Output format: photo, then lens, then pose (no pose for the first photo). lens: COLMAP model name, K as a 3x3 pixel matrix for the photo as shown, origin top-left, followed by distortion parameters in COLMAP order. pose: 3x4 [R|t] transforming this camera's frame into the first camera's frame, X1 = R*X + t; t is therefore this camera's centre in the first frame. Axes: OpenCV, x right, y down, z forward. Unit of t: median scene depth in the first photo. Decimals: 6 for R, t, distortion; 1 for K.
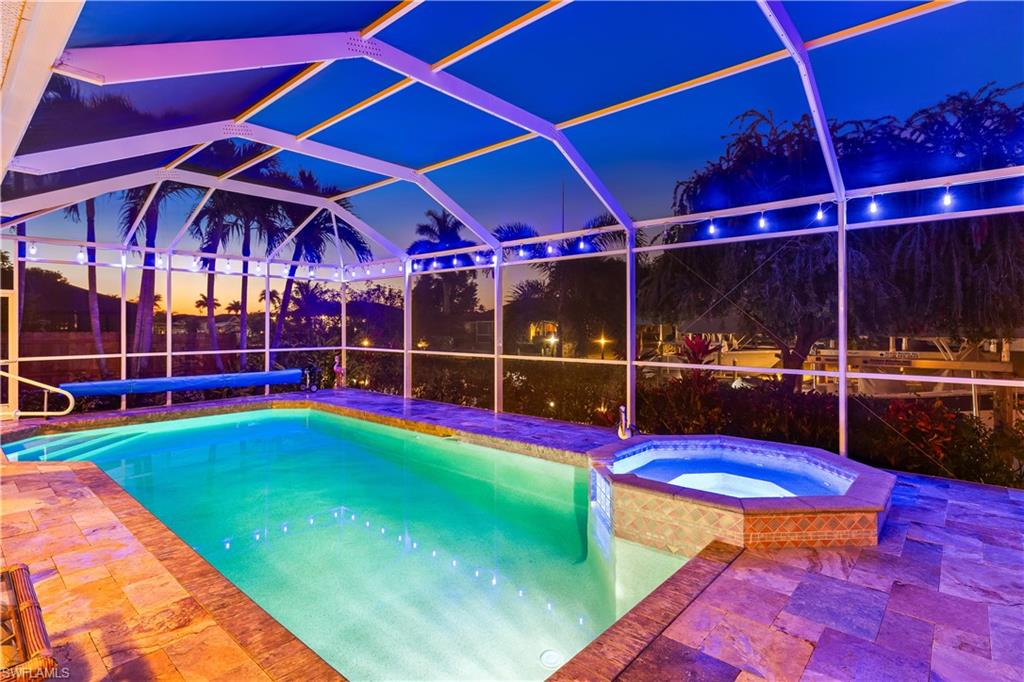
lens RADIAL K [[512.4, 0, 519.7], [0, 512.4, 324.7], [0, 0, 1]] dist [-0.001646, -0.000486]
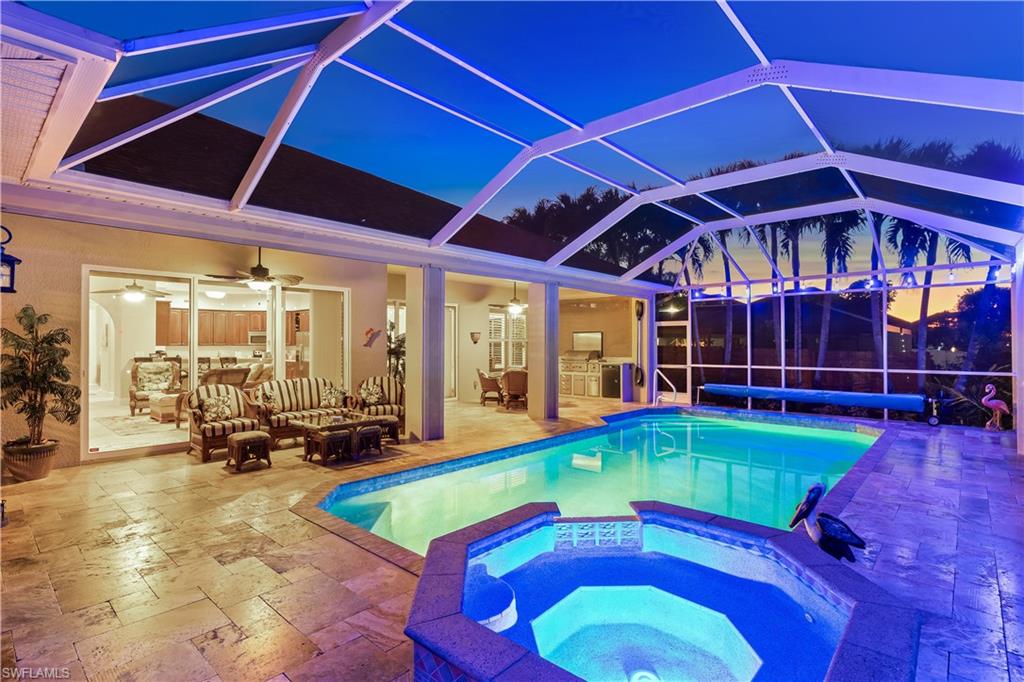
lens RADIAL K [[512.4, 0, 514.5], [0, 512.4, 340.6], [0, 0, 1]] dist [-0.001646, -0.000486]
pose [[-0.017720, -0.005386, -0.999828, 0.514969], [0.002114, 0.999983, -0.005425, 0.000211], [0.999841, -0.002210, -0.017708, 0.437975]]
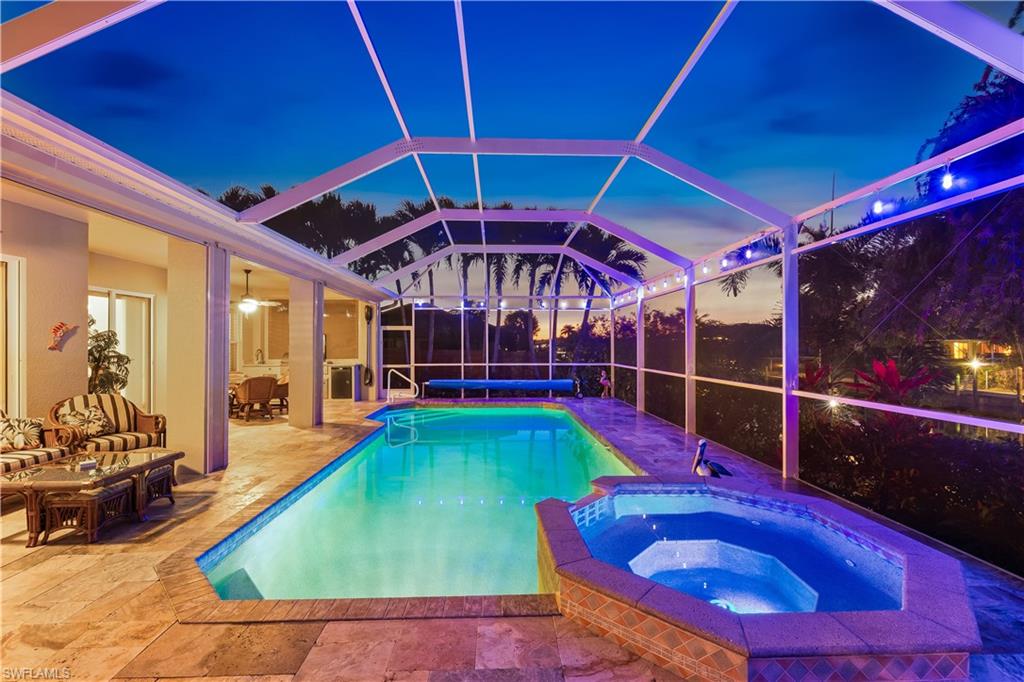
lens RADIAL K [[440.9, 0, 518.5], [0, 440.9, 344.7], [0, 0, 1]] dist [0.004412, -0.000123]
pose [[0.692772, -0.001410, -0.721155, 0.342261], [0.000913, 0.999999, -0.001078, -0.000220], [0.721156, 0.000089, 0.692772, 0.171032]]
